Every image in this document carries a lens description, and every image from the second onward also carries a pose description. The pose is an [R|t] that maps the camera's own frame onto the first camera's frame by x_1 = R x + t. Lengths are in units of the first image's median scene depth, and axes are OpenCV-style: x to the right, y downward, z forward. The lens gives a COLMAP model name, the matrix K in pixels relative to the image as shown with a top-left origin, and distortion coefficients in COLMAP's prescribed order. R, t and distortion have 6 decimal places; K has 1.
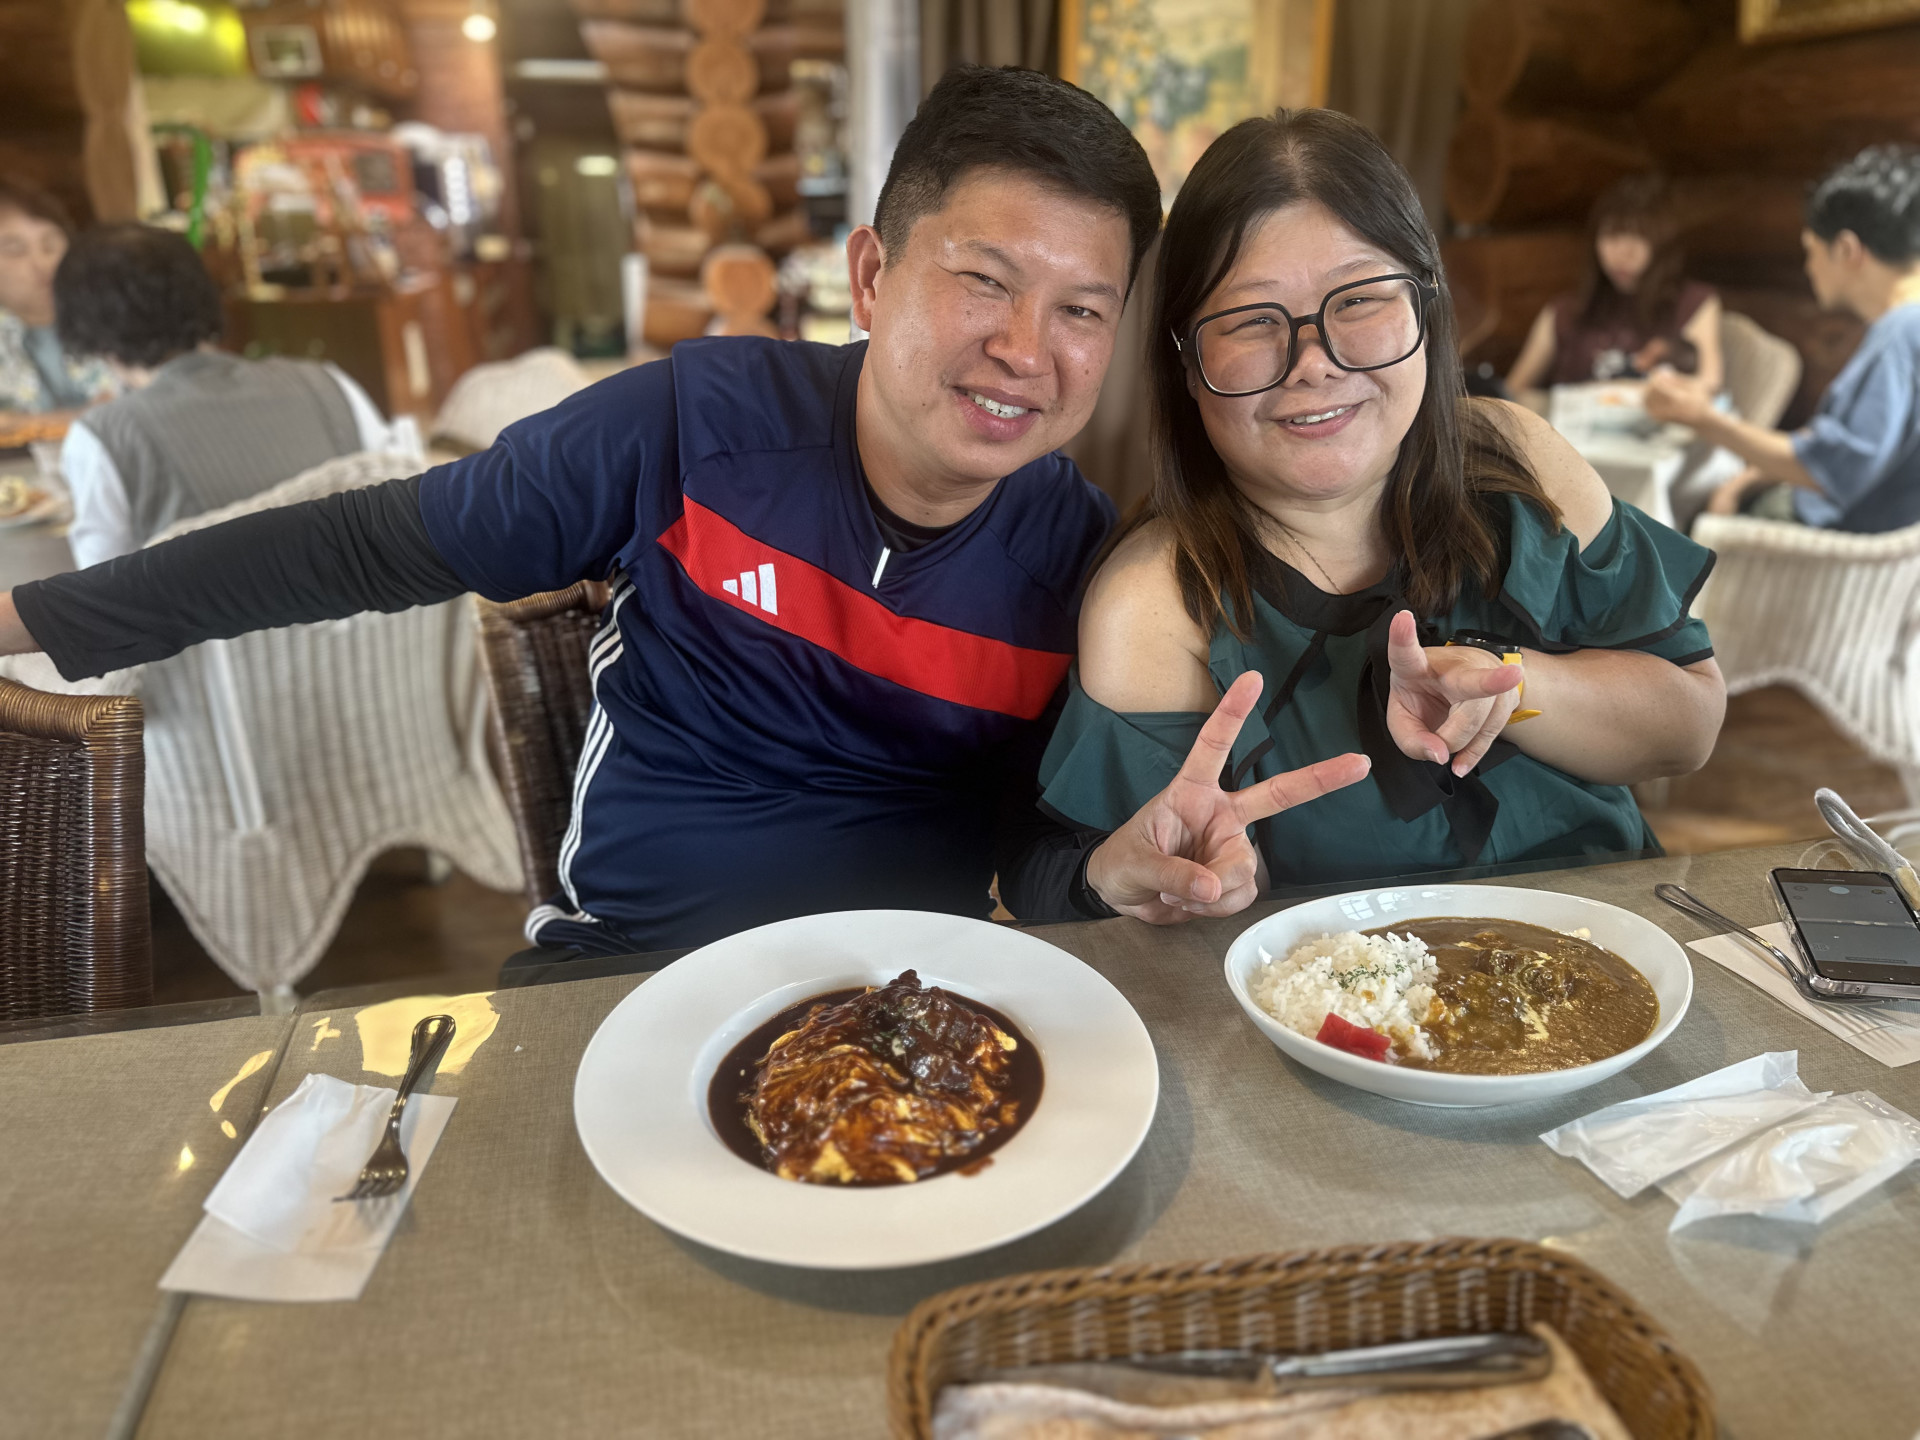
lens RADIAL K [[1341.9, 0, 956.7], [0, 1341.9, 722.0], [0, 0, 1]] dist [0.002707, 0.000464]
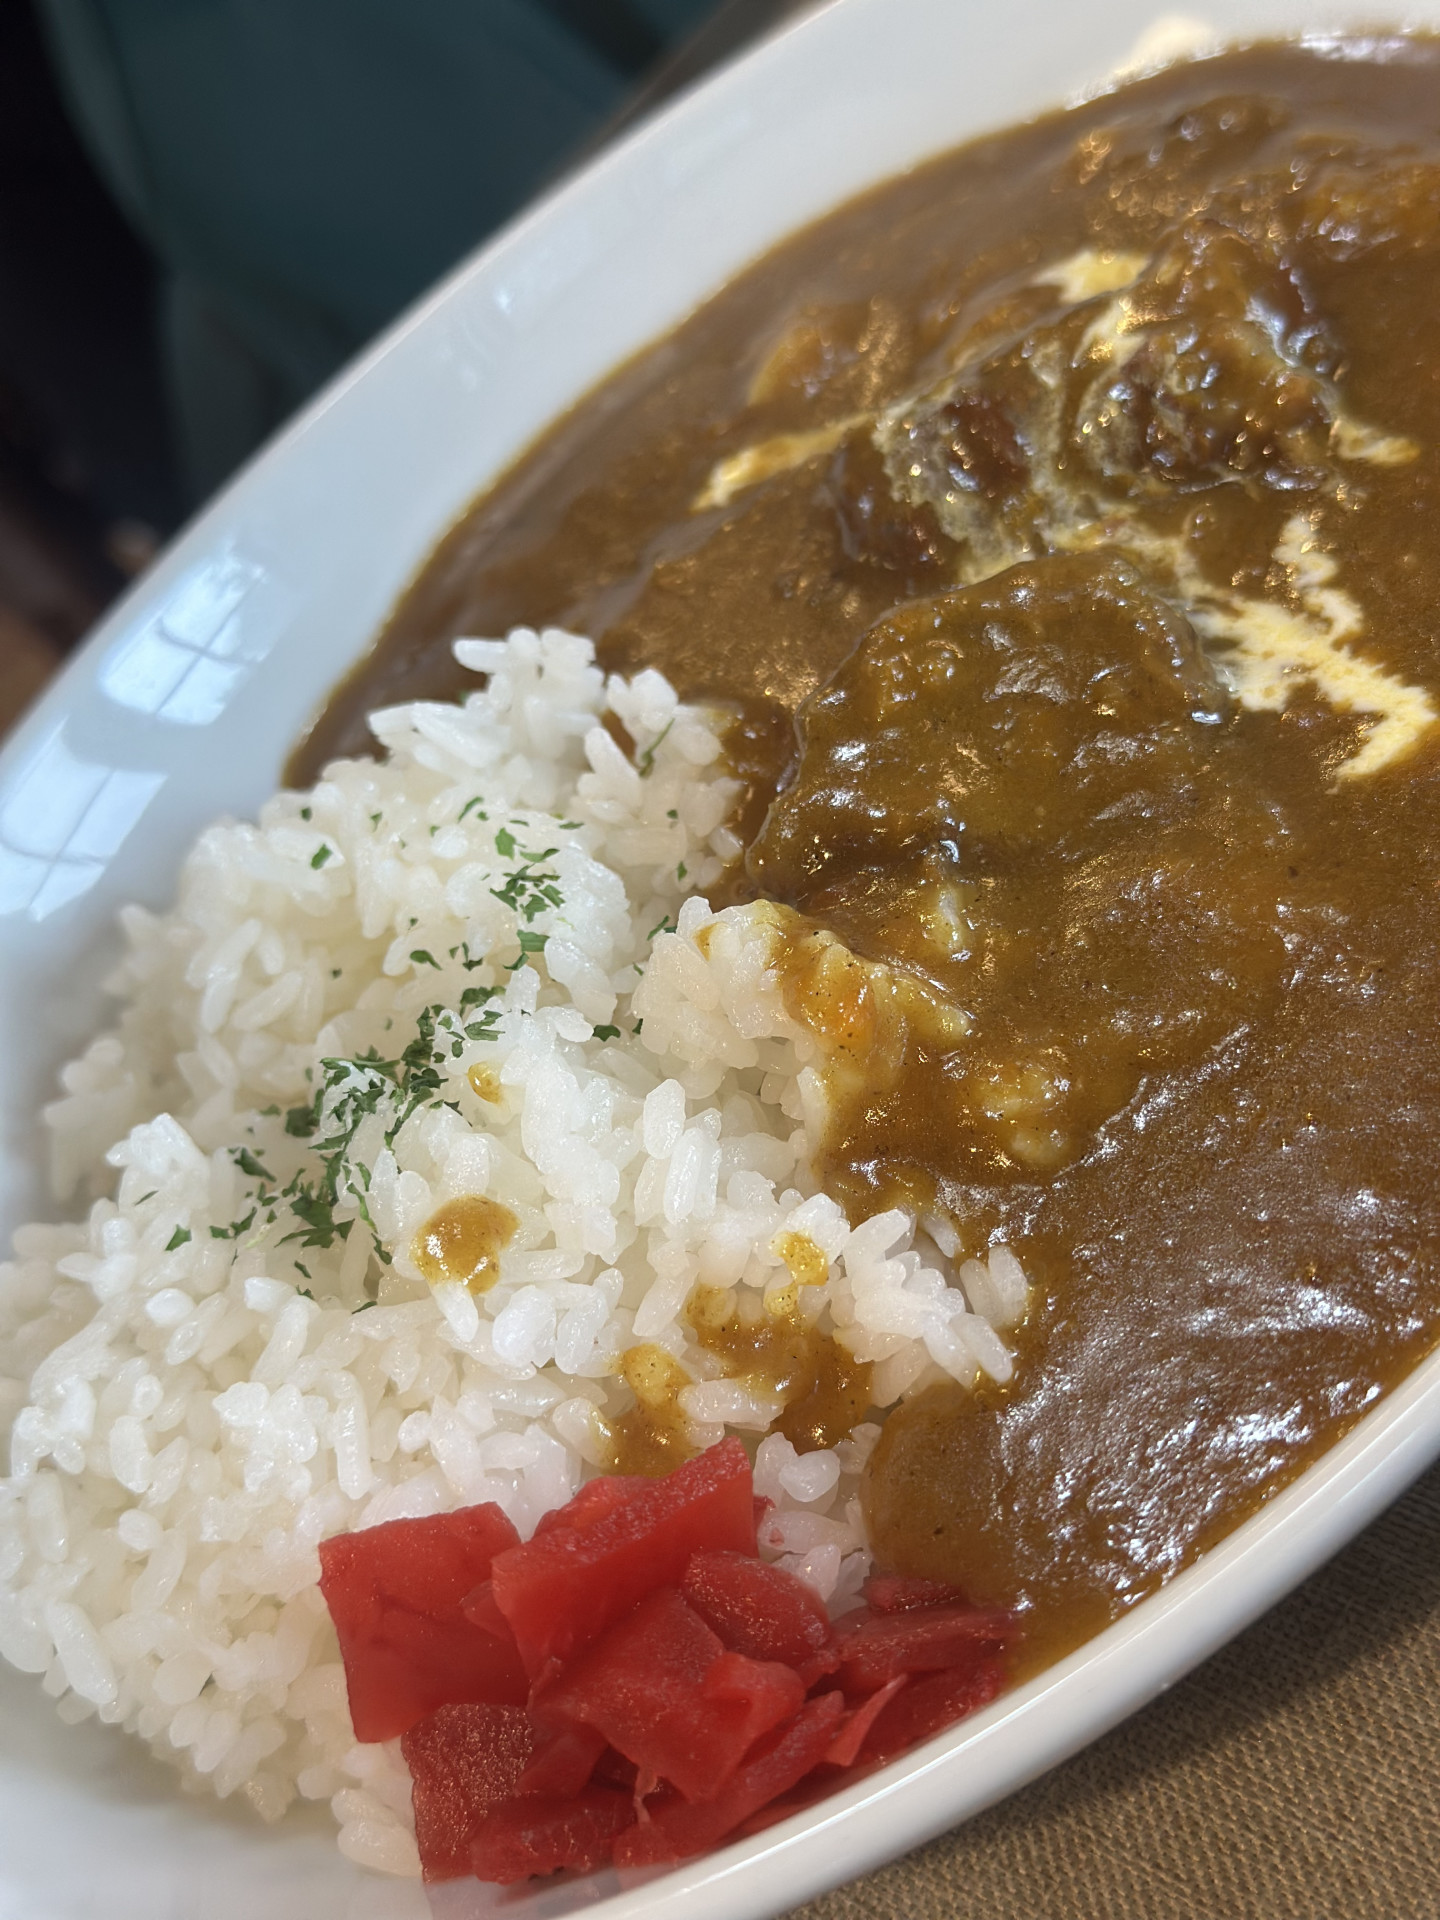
lens RADIAL K [[2690.5, 0, 721.5], [0, 2690.5, 959.4], [0, 0, 1]] dist [0.000710, 0.000000]
pose [[0.732530, -0.660141, 0.166173, 0.291002], [0.575366, 0.730872, 0.367124, 0.083570], [-0.363805, -0.173319, 0.915208, 0.698527]]
